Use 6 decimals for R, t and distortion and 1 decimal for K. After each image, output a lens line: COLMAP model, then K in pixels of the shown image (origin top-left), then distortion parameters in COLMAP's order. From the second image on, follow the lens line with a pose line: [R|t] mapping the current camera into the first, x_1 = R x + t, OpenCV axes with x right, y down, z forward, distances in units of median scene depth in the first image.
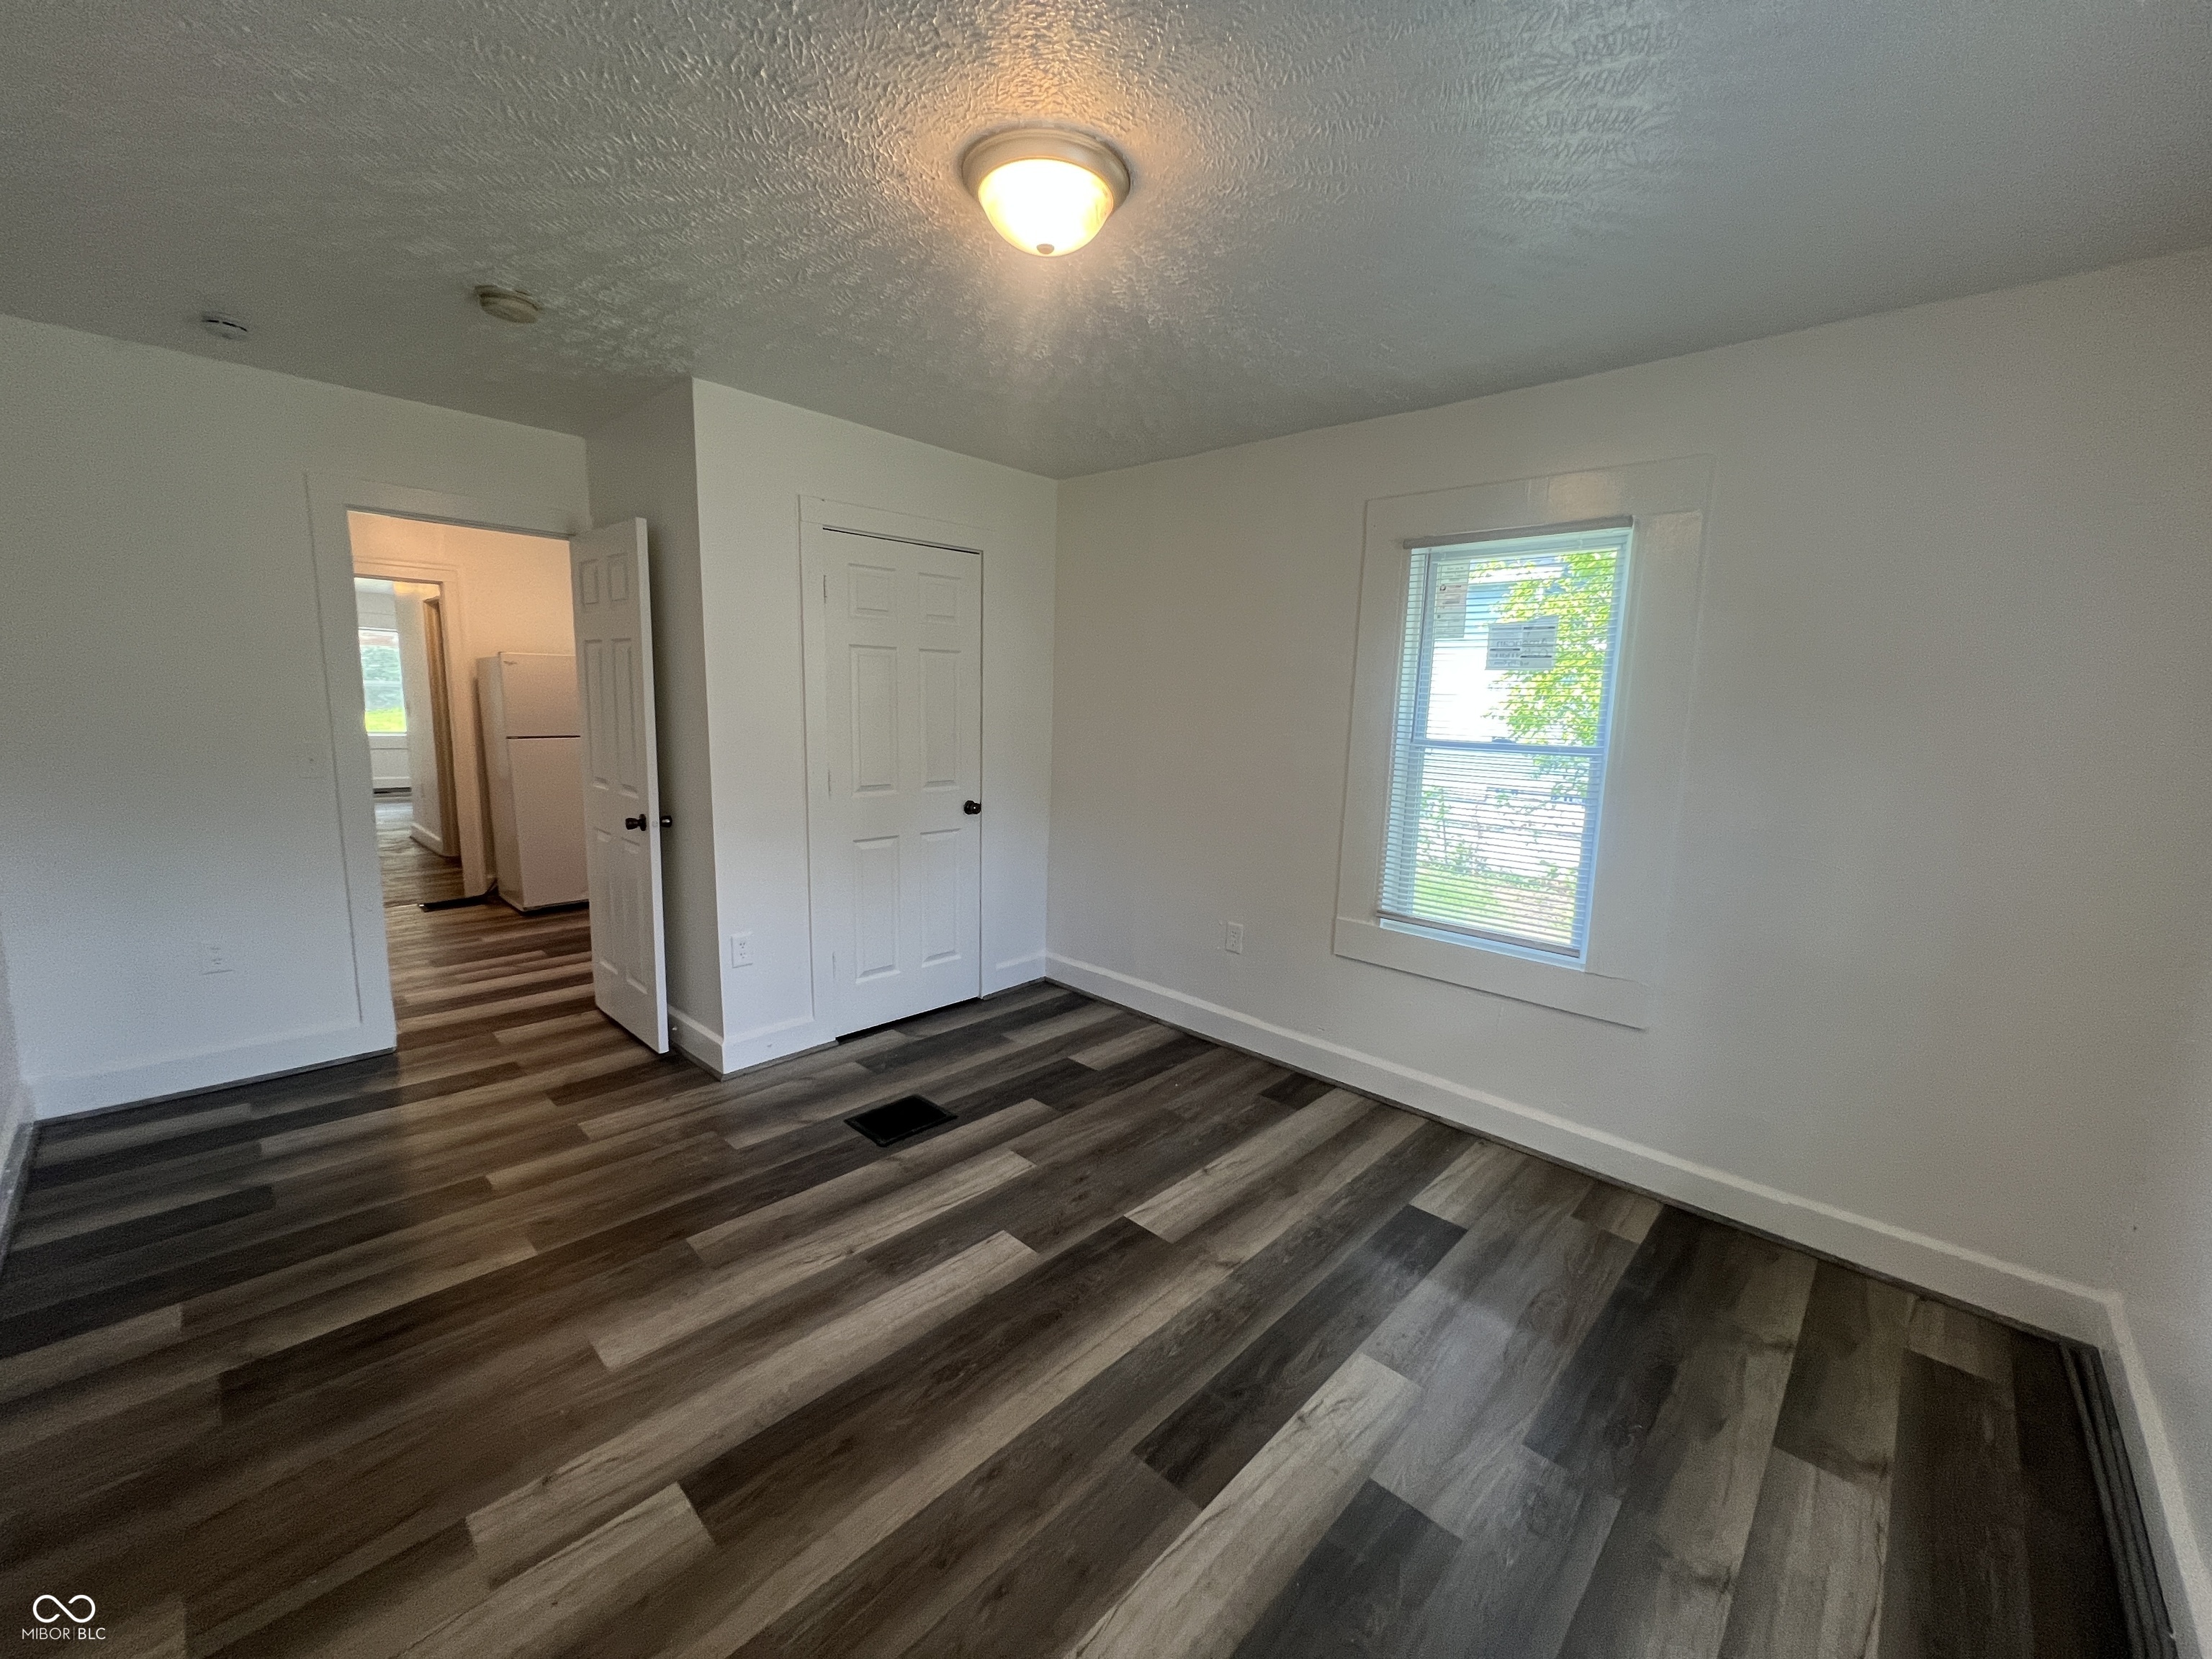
lens RADIAL K [[879.2, 0, 1106.0], [0, 879.2, 829.5], [0, 0, 1]] dist [-0.001677, -0.000652]
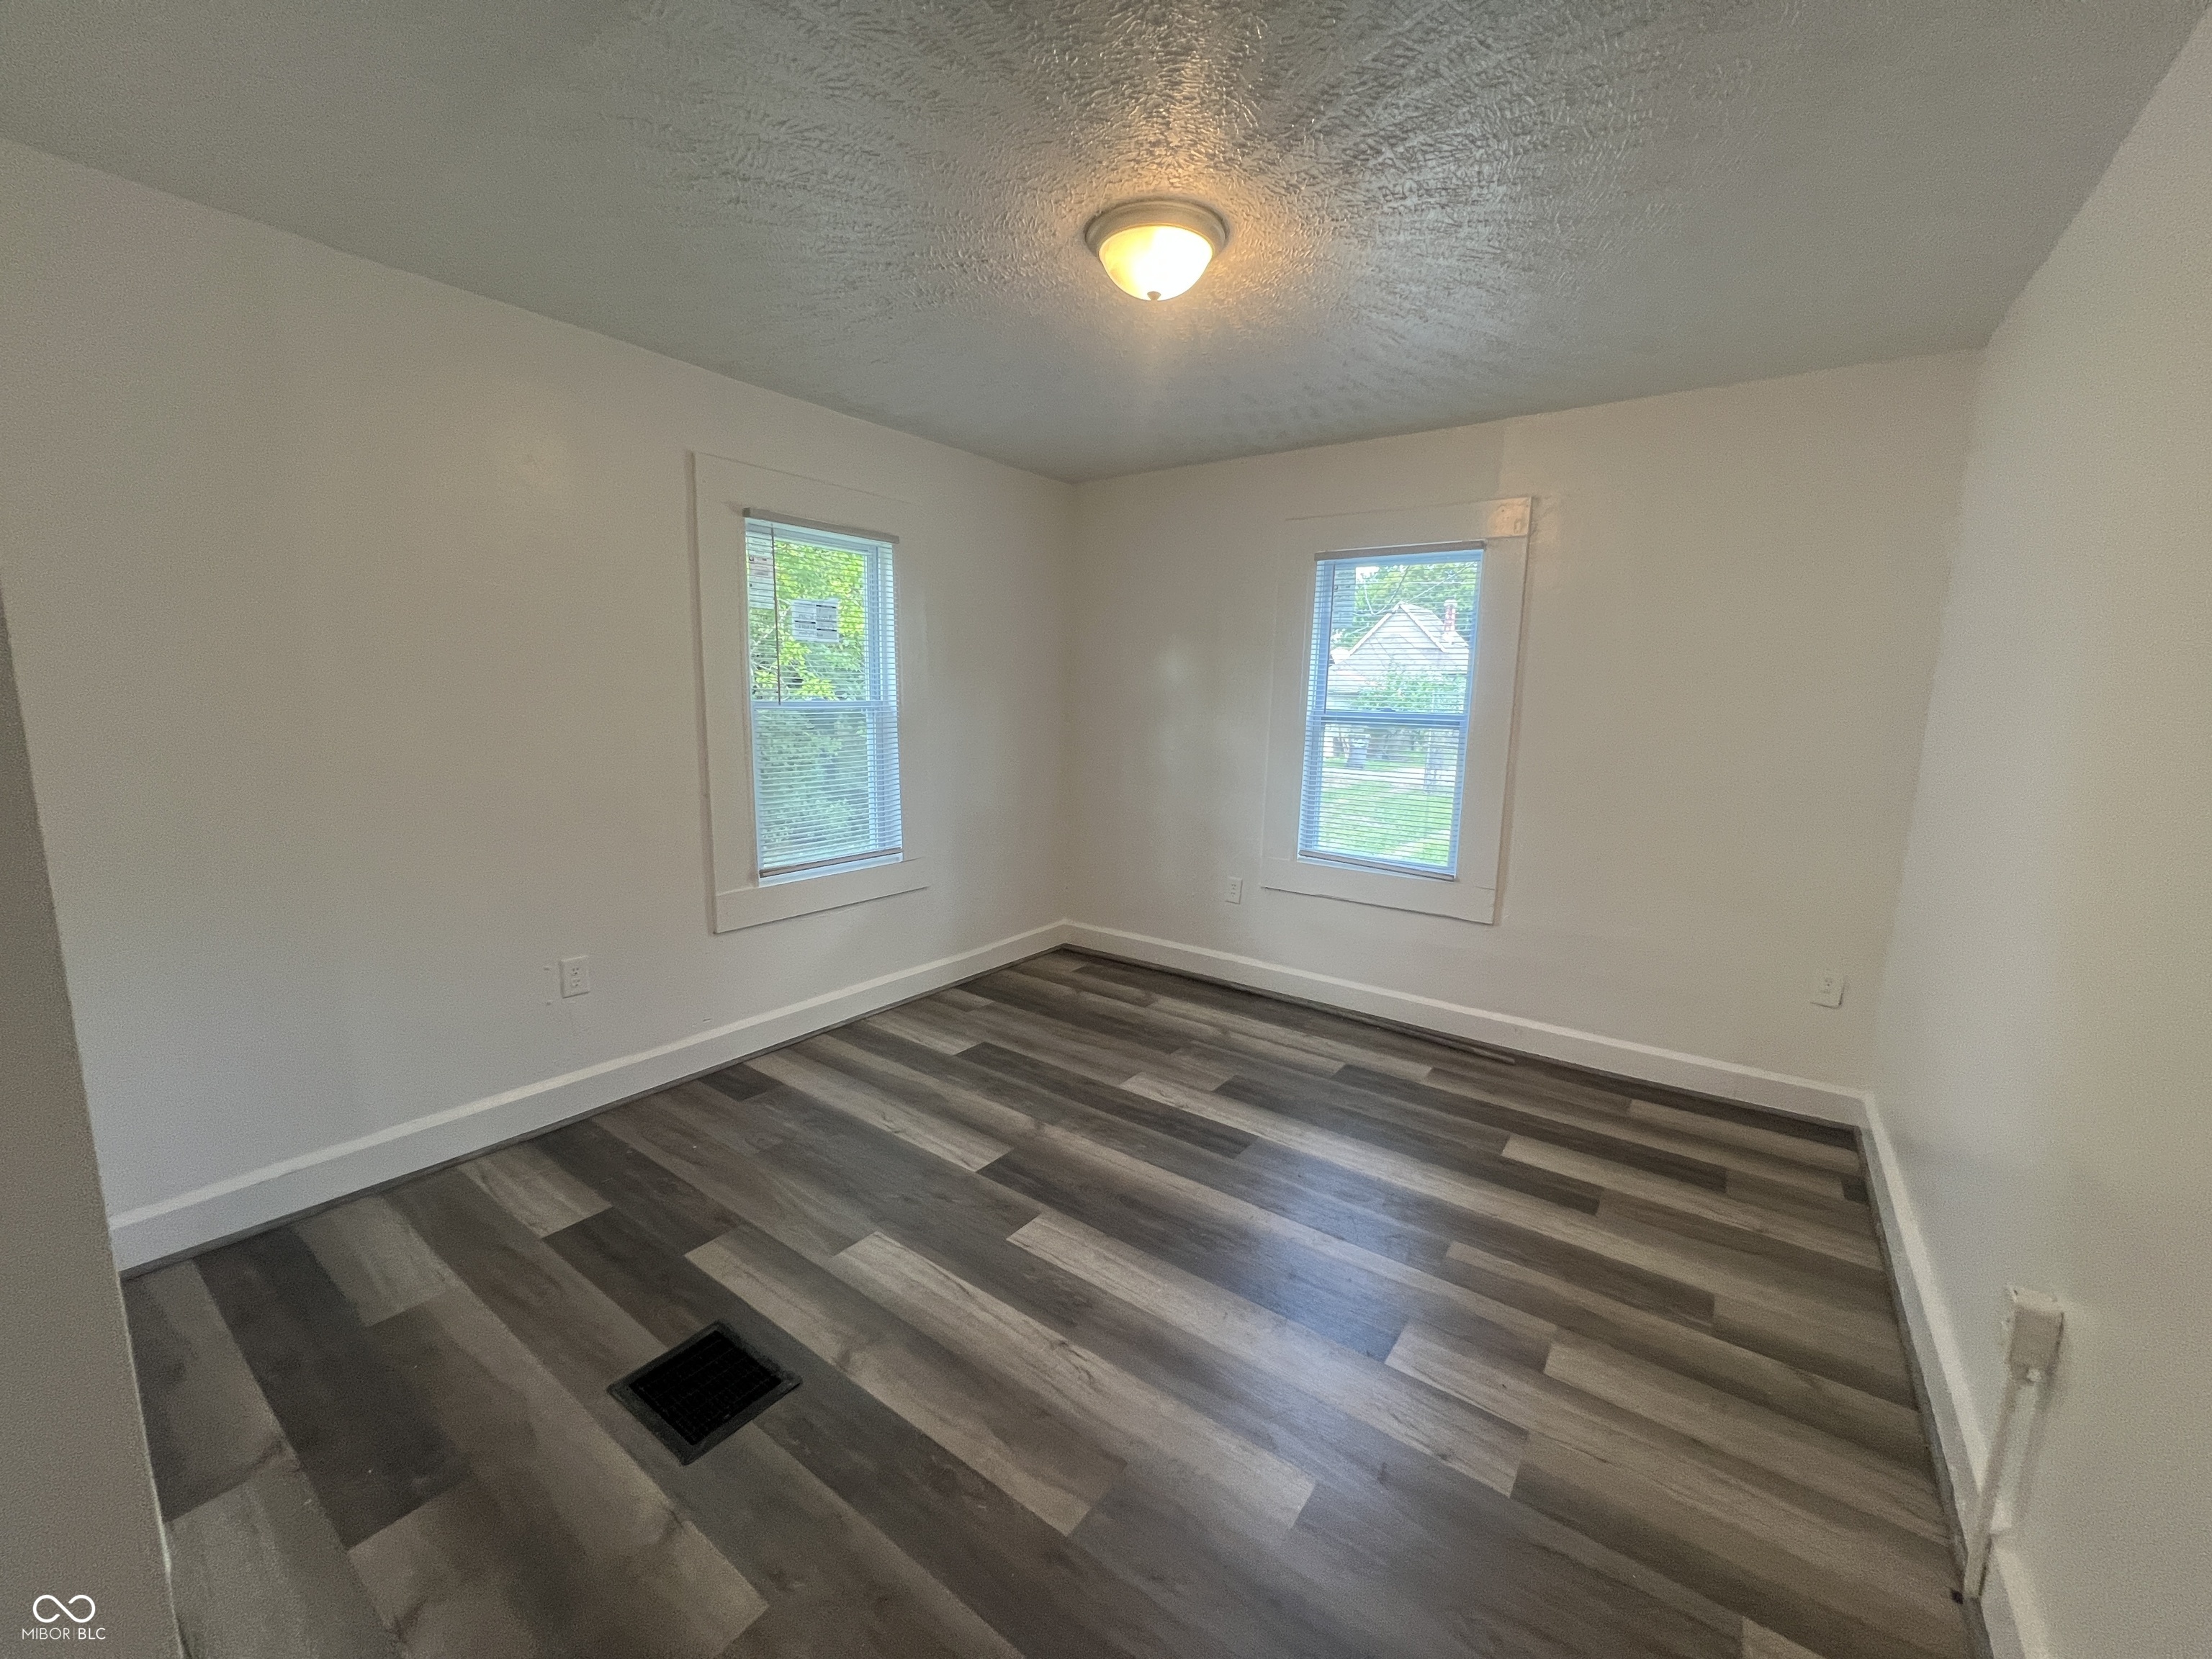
lens RADIAL K [[879.2, 0, 1106.0], [0, 879.2, 829.5], [0, 0, 1]] dist [-0.001677, -0.000652]
pose [[-0.132752, -0.184823, 0.973764, -0.867817], [0.126634, 0.971245, 0.201609, -0.132056], [-0.983026, 0.150076, -0.105530, 0.831443]]
